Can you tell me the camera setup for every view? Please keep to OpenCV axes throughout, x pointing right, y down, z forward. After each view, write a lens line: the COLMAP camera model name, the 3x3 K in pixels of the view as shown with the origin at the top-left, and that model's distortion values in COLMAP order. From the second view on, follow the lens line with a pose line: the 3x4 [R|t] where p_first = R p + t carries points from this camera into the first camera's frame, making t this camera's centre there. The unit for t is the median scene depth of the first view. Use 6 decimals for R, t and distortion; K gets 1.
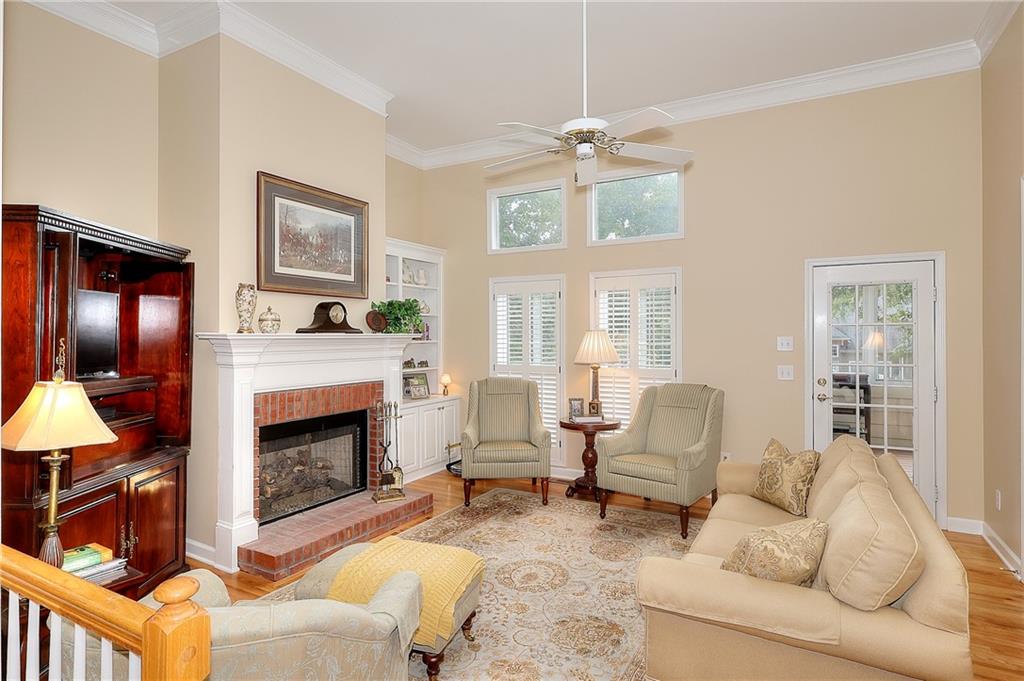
lens RADIAL K [[543.7, 0, 509.3], [0, 543.7, 335.8], [0, 0, 1]] dist [-0.000398, -0.000078]
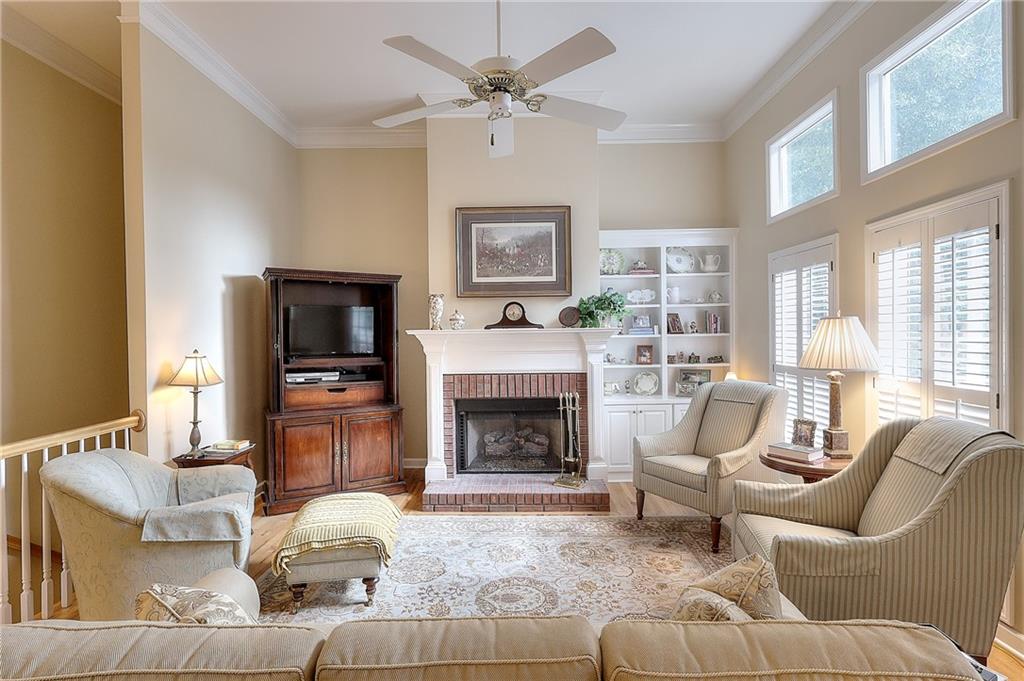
lens RADIAL K [[478.8, 0, 519.0], [0, 478.8, 342.6], [0, 0, 1]] dist [-0.004155, 0.000191]
pose [[0.482935, 0.012938, -0.875561, 0.565832], [0.013083, 0.999673, 0.021988, 0.002365], [0.875559, -0.022074, 0.482607, 0.494991]]
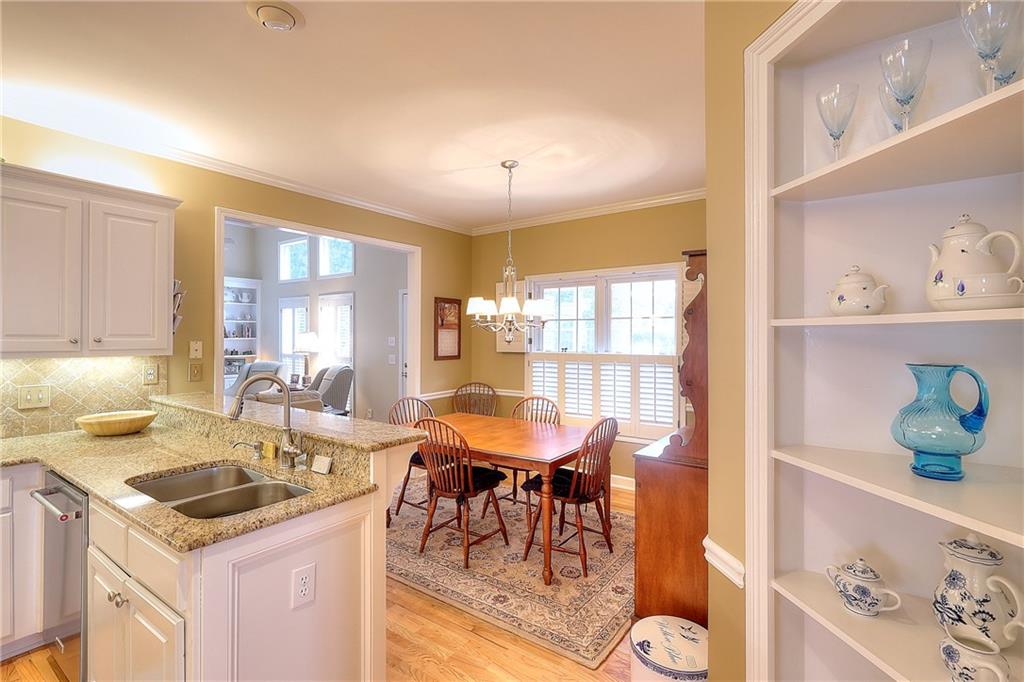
lens RADIAL K [[478.8, 0, 511.5], [0, 478.8, 336.6], [0, 0, 1]] dist [-0.004155, 0.000191]
pose [[0.994100, 0.005618, -0.108318, 1.117636], [-0.005130, 0.999975, 0.004779, -0.008759], [0.108342, -0.004195, 0.994105, -0.432601]]
